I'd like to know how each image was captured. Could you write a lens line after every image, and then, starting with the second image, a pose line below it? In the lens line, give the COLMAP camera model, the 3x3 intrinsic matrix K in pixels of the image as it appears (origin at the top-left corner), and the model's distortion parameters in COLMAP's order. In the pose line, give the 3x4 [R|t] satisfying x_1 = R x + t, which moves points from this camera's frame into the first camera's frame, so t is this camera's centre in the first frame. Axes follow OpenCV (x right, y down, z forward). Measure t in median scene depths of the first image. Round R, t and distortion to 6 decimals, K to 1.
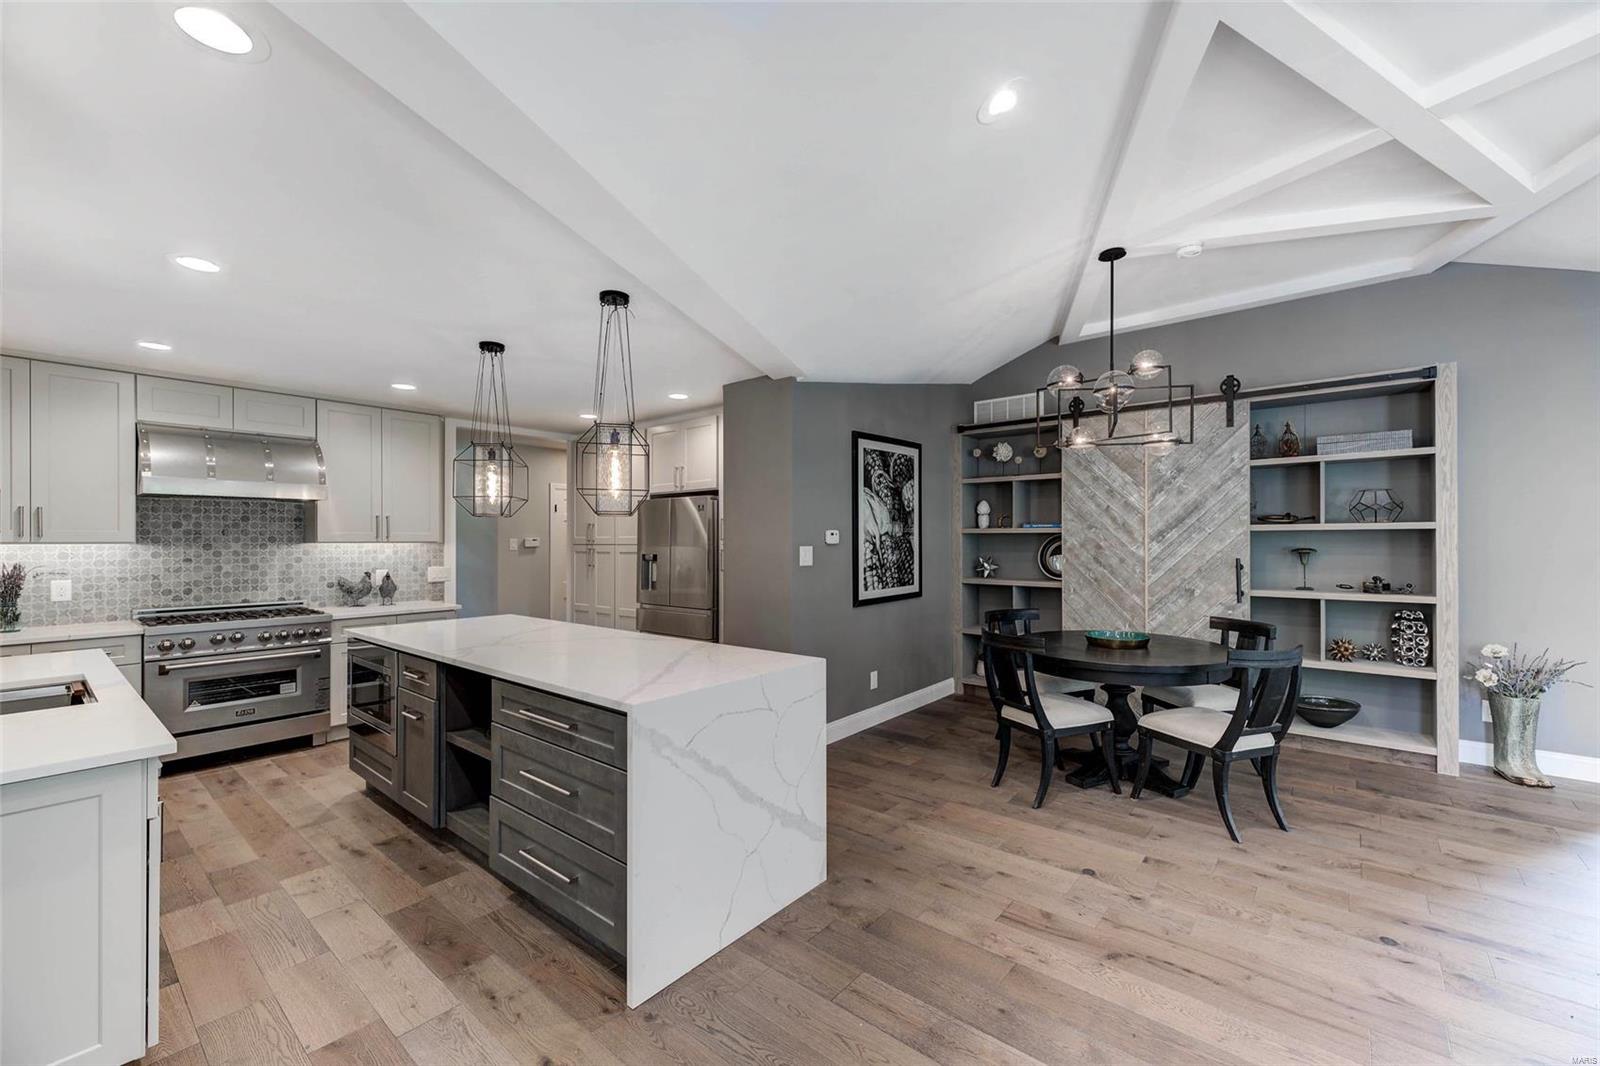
lens RADIAL K [[646.8, 0, 801.9], [0, 646.8, 534.2], [0, 0, 1]] dist [0.007556, -0.000279]
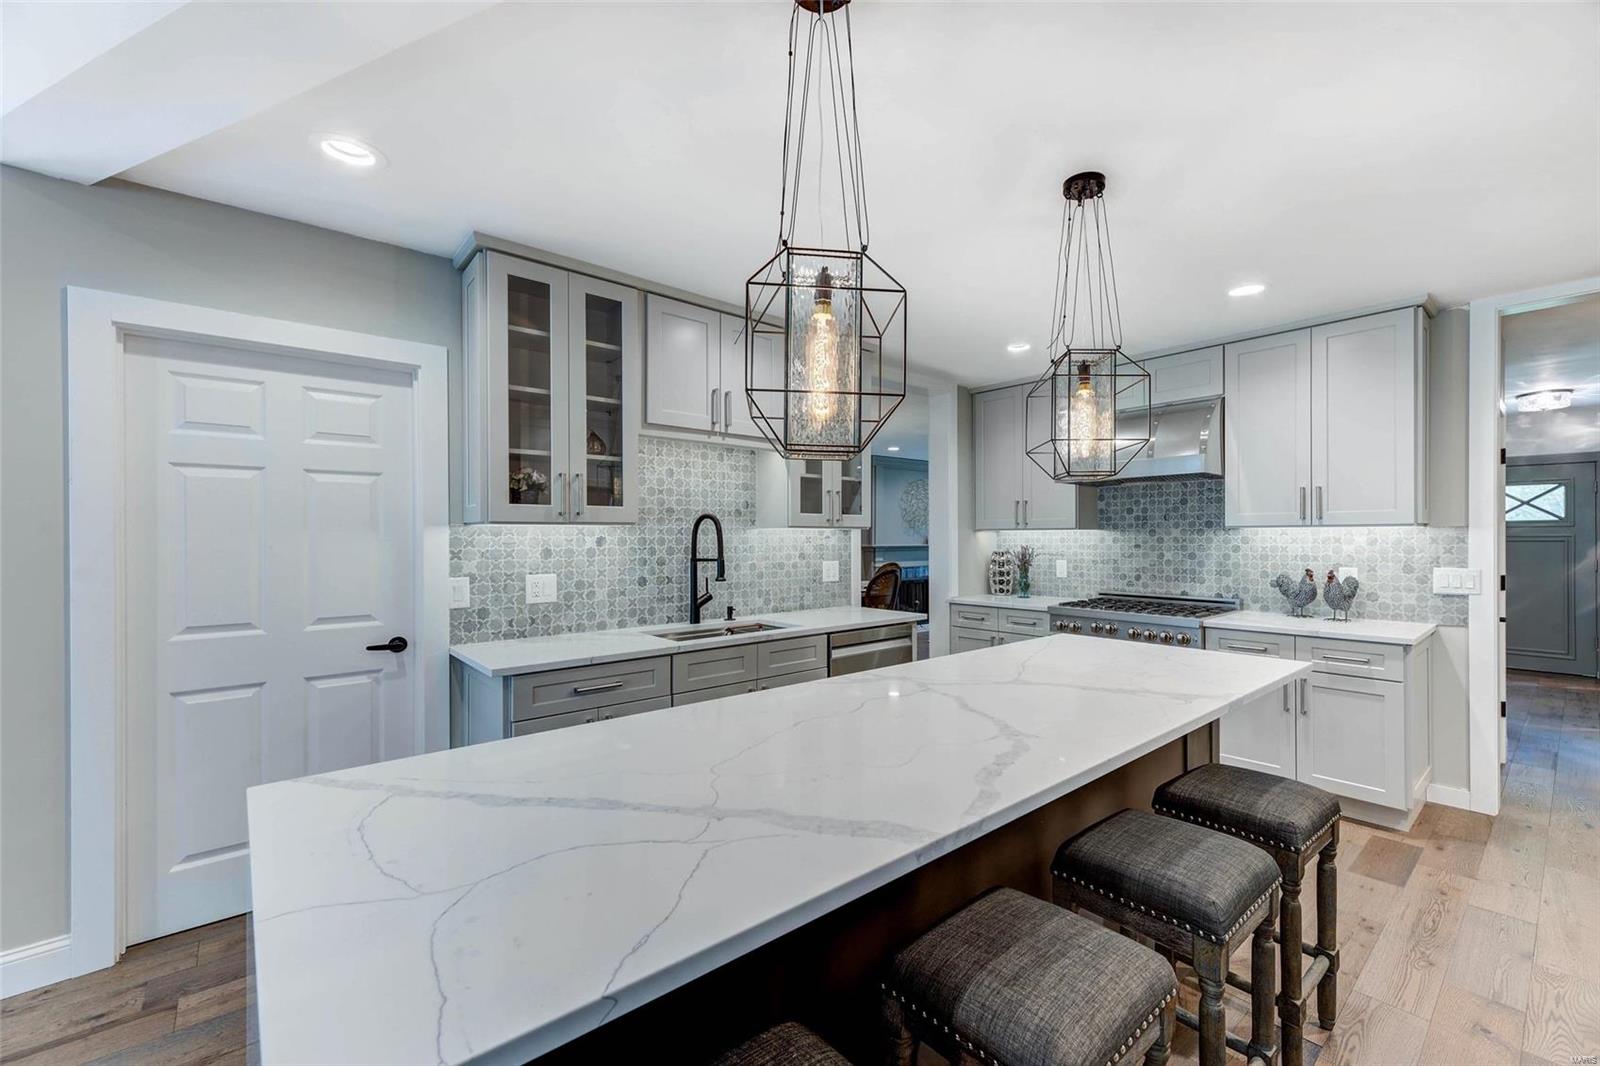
lens RADIAL K [[660.2, 0, 850.1], [0, 660.2, 536.3], [0, 0, 1]] dist [0.015671, 0.000307]
pose [[-0.135317, 0.002698, -0.990799, 0.111163], [0.014424, 0.999896, 0.000753, 0.016711], [0.990697, -0.014189, -0.135341, 0.662460]]
